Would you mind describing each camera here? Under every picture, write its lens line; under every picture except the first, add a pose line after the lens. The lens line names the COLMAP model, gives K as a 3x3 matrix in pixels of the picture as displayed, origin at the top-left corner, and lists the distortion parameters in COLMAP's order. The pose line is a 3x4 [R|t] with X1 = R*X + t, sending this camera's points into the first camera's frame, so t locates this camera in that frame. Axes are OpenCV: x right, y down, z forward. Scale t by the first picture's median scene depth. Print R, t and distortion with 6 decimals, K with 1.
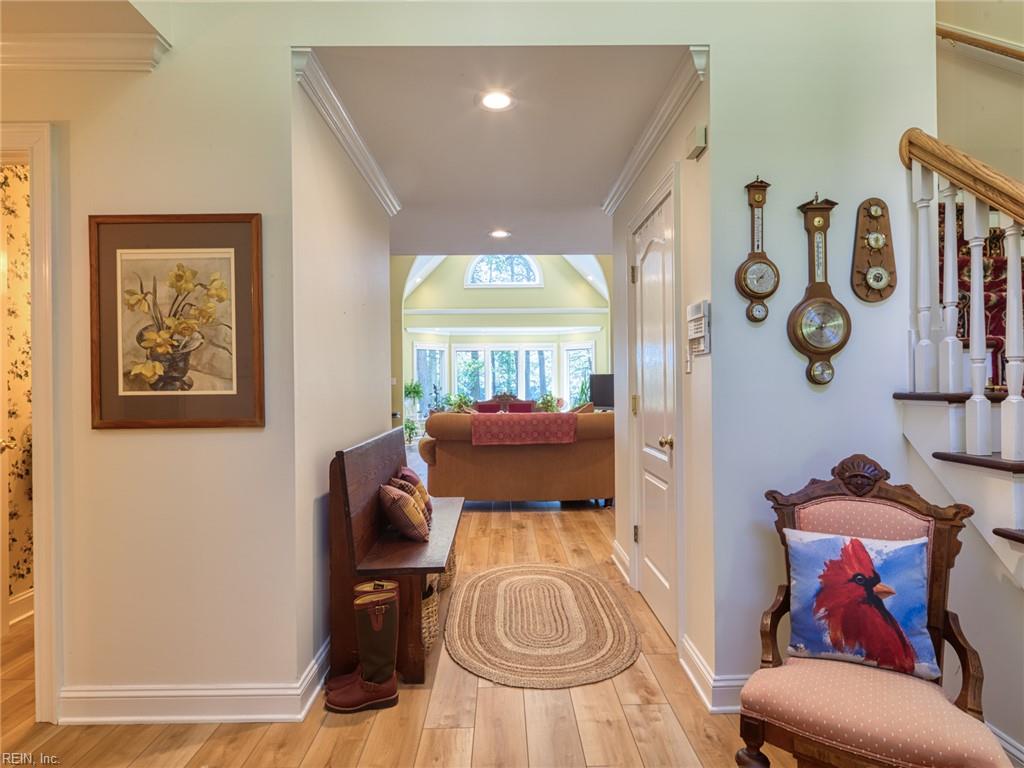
lens RADIAL K [[595.5, 0, 512.0], [0, 595.5, 384.0], [0, 0, 1]] dist [0.001186, -0.001735]
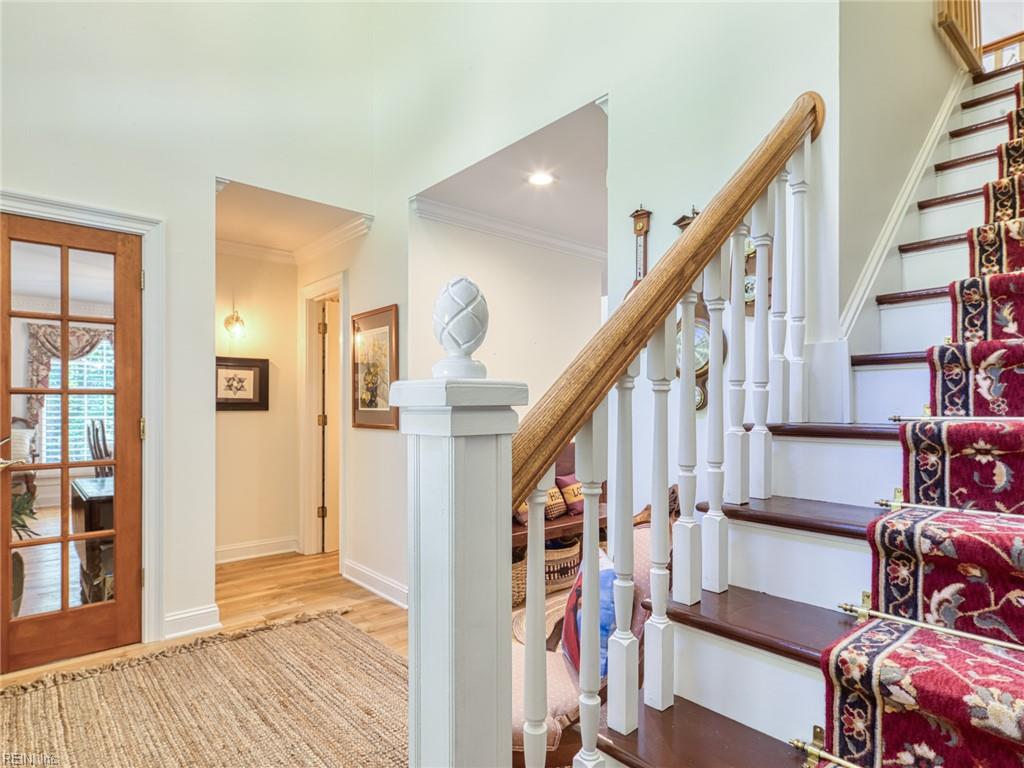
lens RADIAL K [[572.6, 0, 503.2], [0, 572.6, 410.6], [0, 0, 1]] dist [0.001635, -0.026638]
pose [[0.642352, 0.016844, -0.766225, 1.011734], [-0.005782, 0.999837, 0.017132, -0.012645], [0.766388, -0.006574, 0.642344, 0.188774]]
